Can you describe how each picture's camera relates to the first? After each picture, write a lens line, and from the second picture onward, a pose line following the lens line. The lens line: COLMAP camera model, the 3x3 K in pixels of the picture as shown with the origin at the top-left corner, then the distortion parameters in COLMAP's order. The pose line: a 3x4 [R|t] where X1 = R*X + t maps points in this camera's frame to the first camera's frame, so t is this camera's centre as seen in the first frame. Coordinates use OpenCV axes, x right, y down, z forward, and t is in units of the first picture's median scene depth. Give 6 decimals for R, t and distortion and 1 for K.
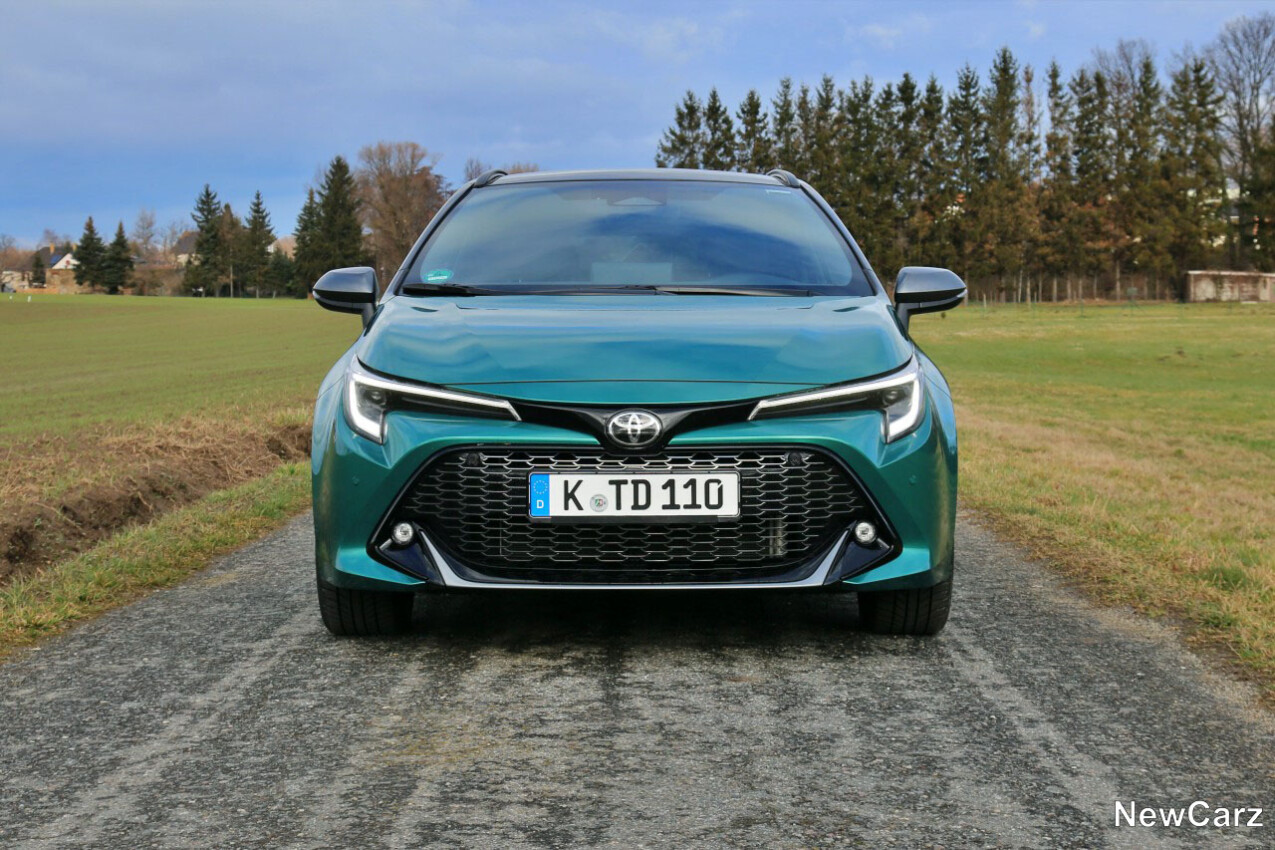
lens RADIAL K [[1676.0, 0, 643.1], [0, 1676.0, 422.9], [0, 0, 1]] dist [0.007931, 0.000000]
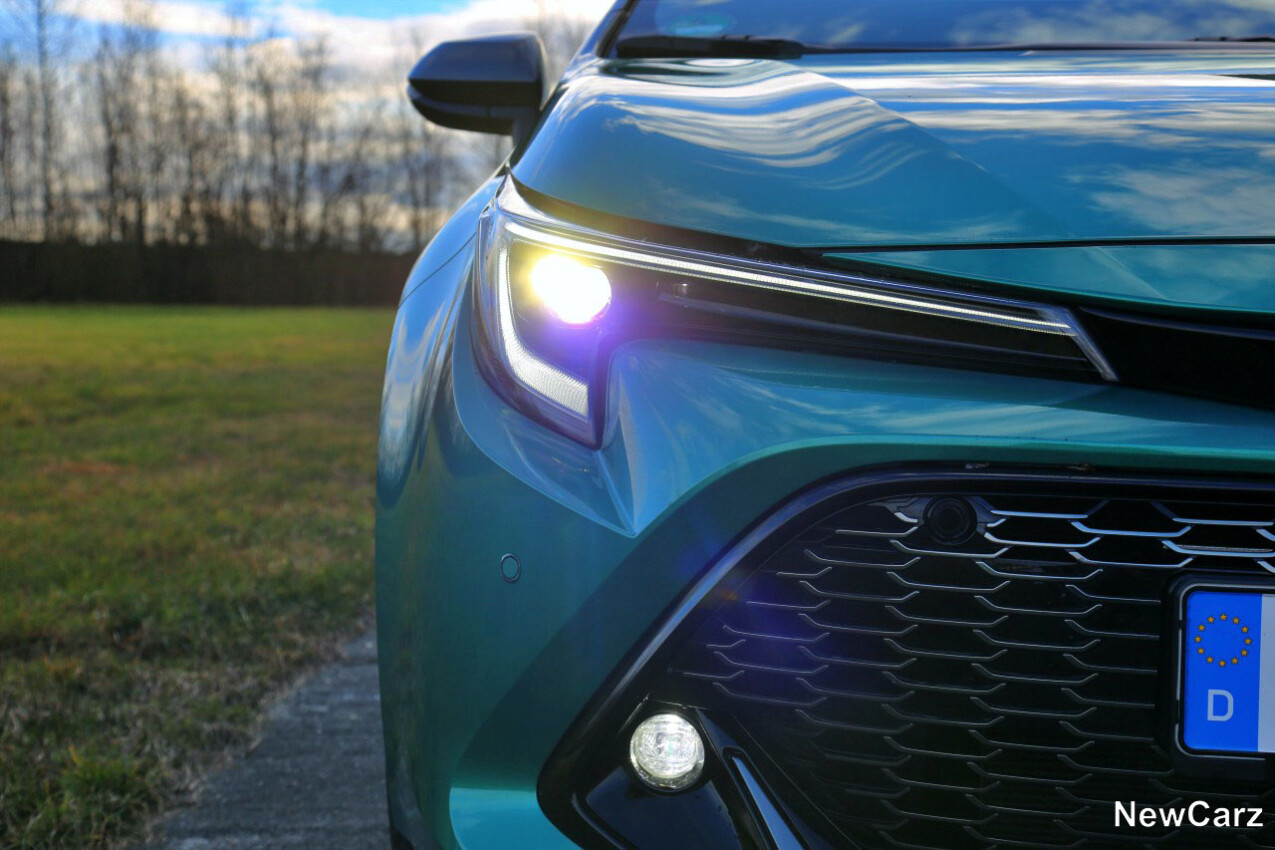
lens RADIAL K [[2043.9, 0, 632.7], [0, 2043.9, 427.7], [0, 0, 1]] dist [0.254845, 0.000000]
pose [[0.995730, 0.027020, -0.088276, -0.122536], [-0.025094, 0.999424, 0.022846, 0.000355], [0.088842, -0.020533, 0.995834, 0.658556]]
